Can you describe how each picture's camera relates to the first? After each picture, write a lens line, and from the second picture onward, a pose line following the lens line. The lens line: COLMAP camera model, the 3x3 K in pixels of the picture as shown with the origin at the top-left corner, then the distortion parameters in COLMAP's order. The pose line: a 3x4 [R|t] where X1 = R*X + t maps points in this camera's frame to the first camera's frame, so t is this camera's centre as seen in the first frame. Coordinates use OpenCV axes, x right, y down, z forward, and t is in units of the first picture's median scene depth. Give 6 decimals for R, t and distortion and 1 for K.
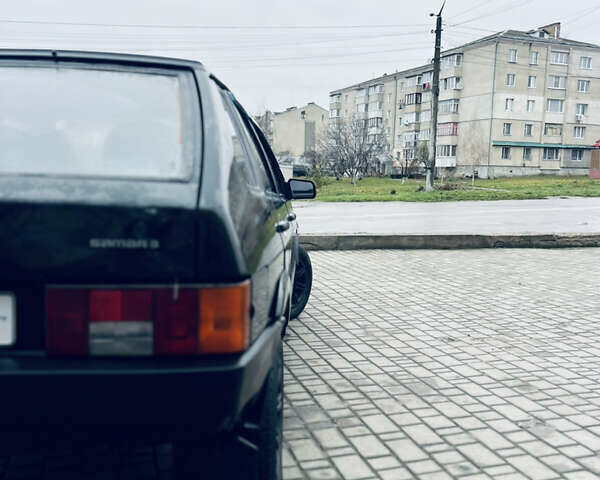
lens RADIAL K [[601.2, 0, 300.0], [0, 601.2, 240.0], [0, 0, 1]] dist [0.055478, -0.039432]
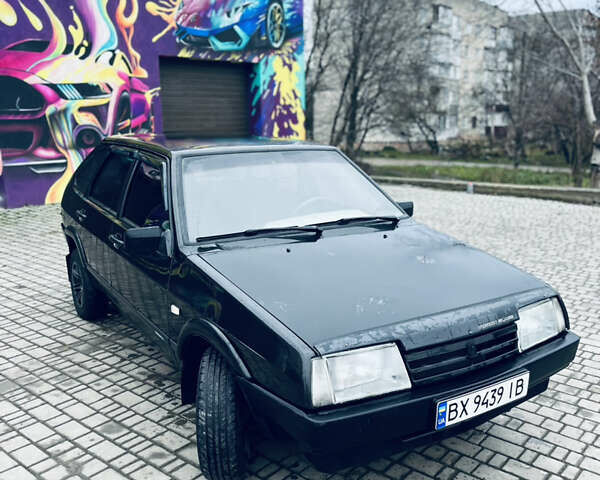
lens RADIAL K [[601.2, 0, 300.0], [0, 601.2, 240.0], [0, 0, 1]] dist [0.055478, -0.039432]
pose [[-0.835191, 0.094681, -0.541748, 0.329033], [-0.076927, 0.955272, 0.285547, -0.404746], [0.544553, 0.280162, -0.790551, 2.132438]]
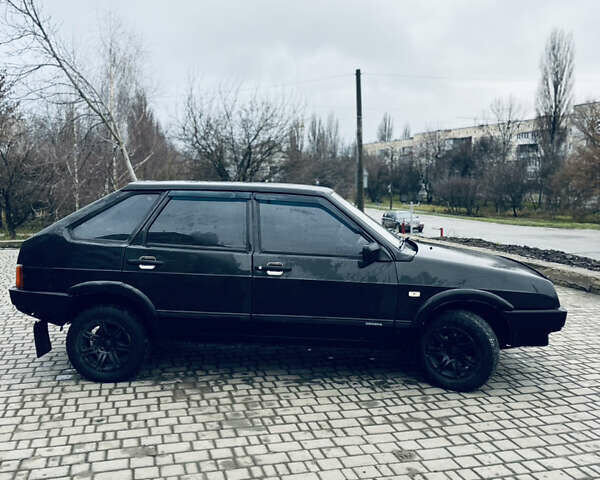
lens RADIAL K [[601.2, 0, 300.0], [0, 601.2, 240.0], [0, 0, 1]] dist [0.055478, -0.039432]
pose [[-0.016473, 0.077450, -0.996860, 1.325107], [-0.121005, 0.989513, 0.078879, -0.214673], [0.992515, 0.121924, -0.006928, 1.064177]]
